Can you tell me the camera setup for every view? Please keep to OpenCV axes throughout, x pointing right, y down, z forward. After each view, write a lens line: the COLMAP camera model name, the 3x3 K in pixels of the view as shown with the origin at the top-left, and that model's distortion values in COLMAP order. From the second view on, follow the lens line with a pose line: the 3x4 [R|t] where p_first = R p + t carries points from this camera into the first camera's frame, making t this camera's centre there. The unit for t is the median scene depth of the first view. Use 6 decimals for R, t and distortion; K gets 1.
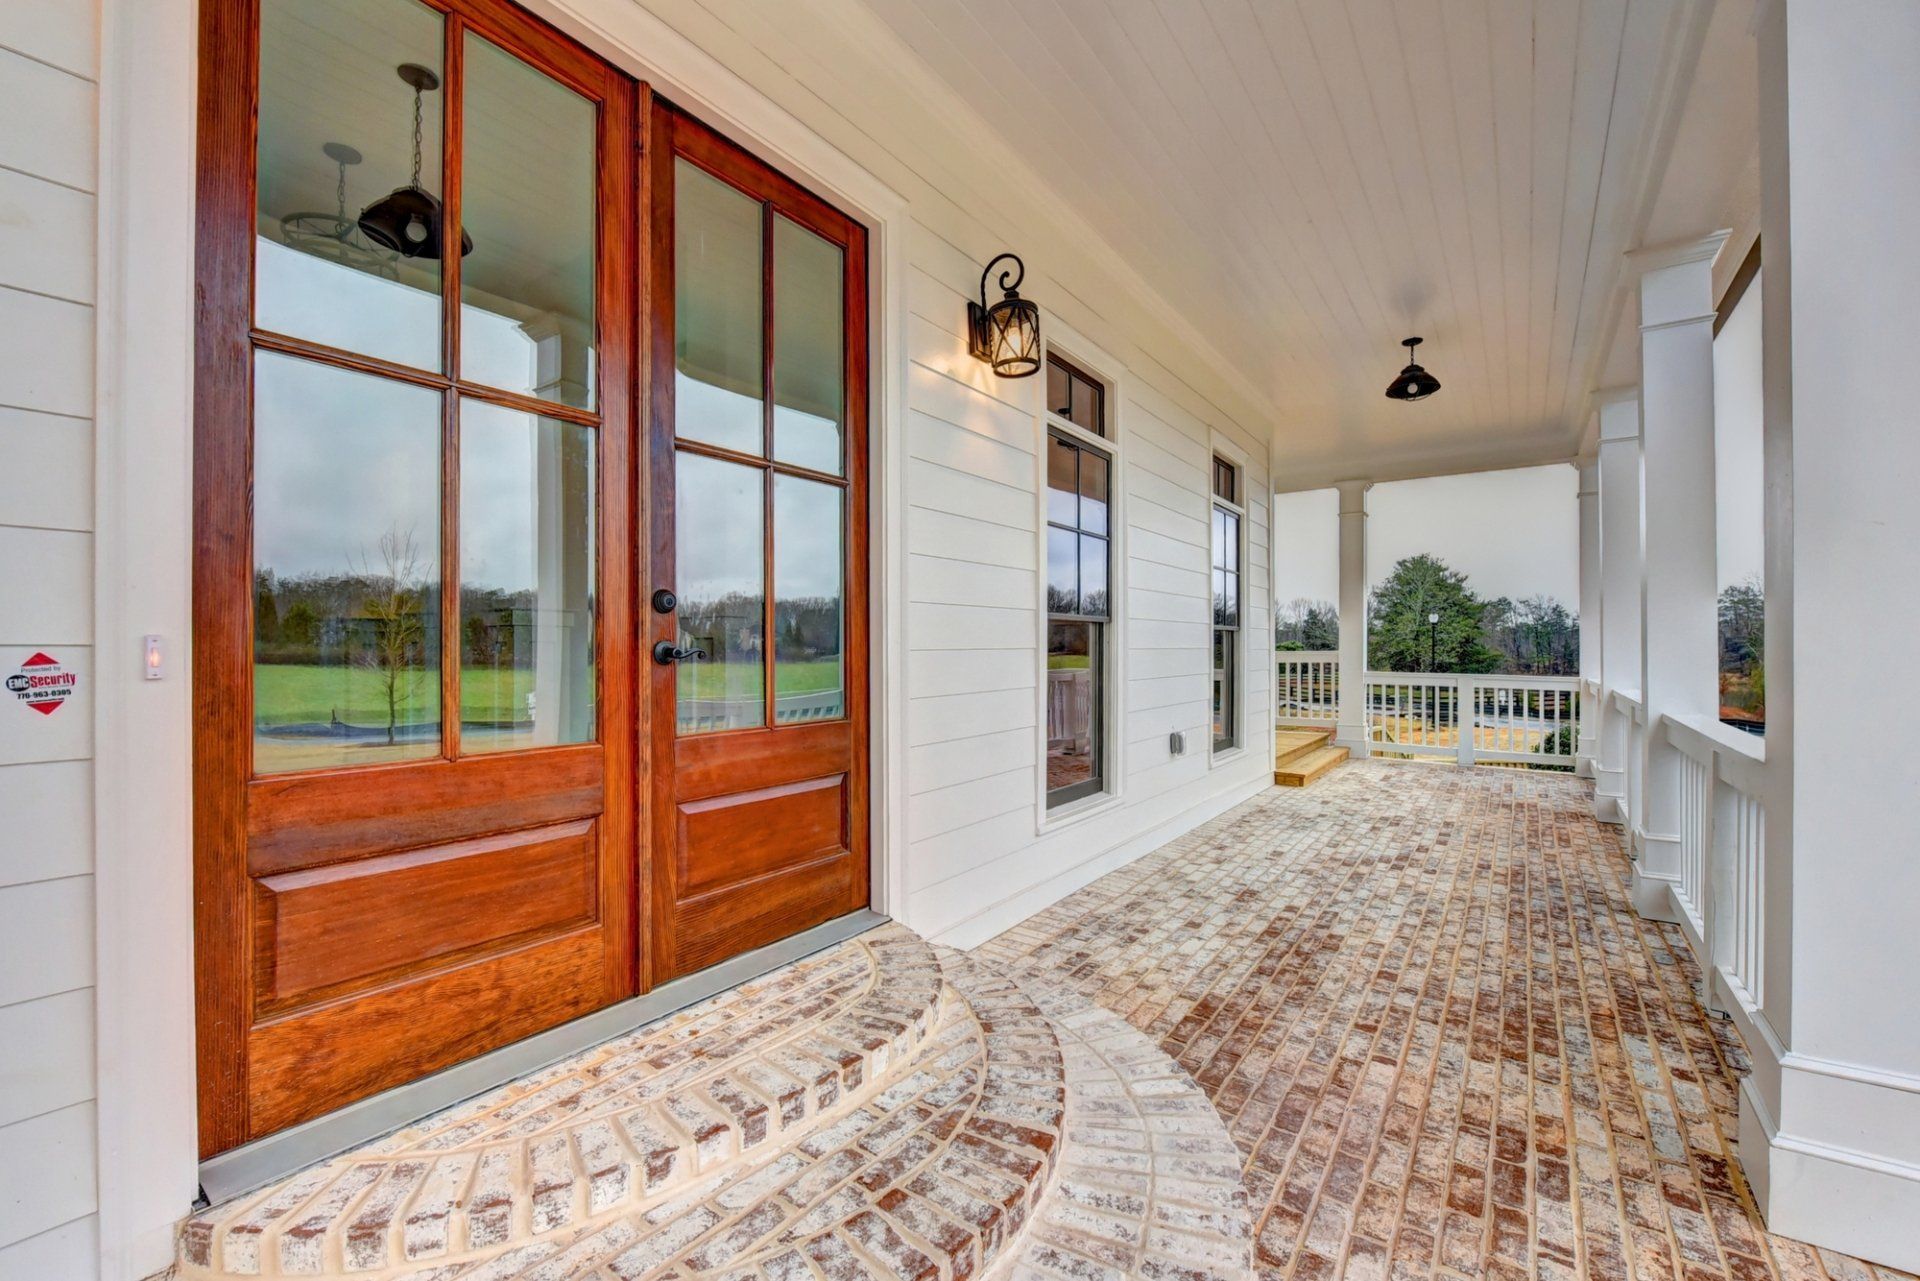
lens RADIAL K [[757.7, 0, 962.0], [0, 757.7, 647.4], [0, 0, 1]] dist [-0.005331, -0.000080]
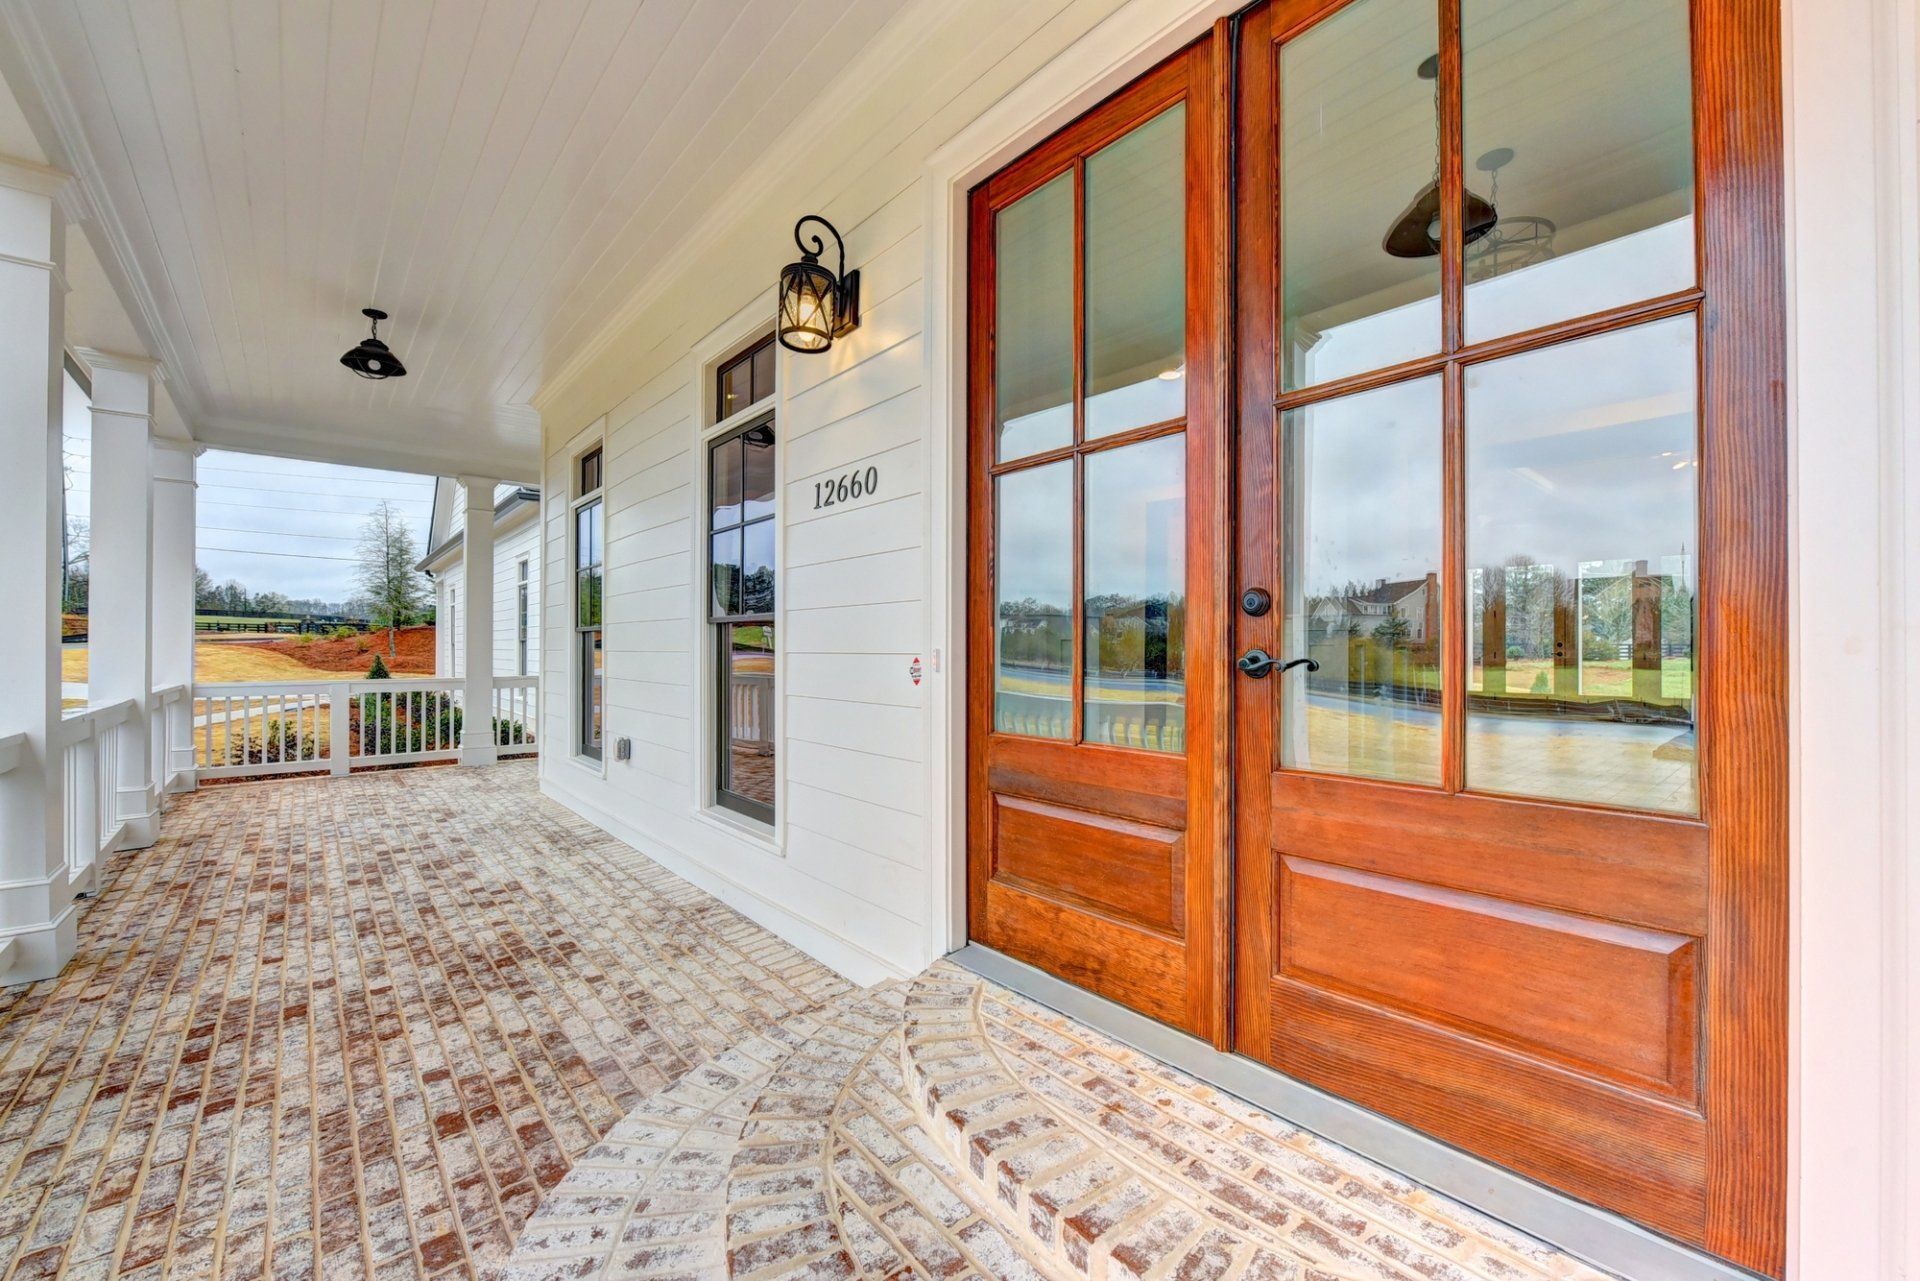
lens RADIAL K [[757.7, 0, 962.0], [0, 757.7, 647.4], [0, 0, 1]] dist [-0.005331, -0.000080]
pose [[-0.209286, -0.001532, -0.977853, 0.541182], [0.000720, 0.999998, -0.001721, -0.010528], [0.977854, -0.001064, -0.209284, 0.954133]]
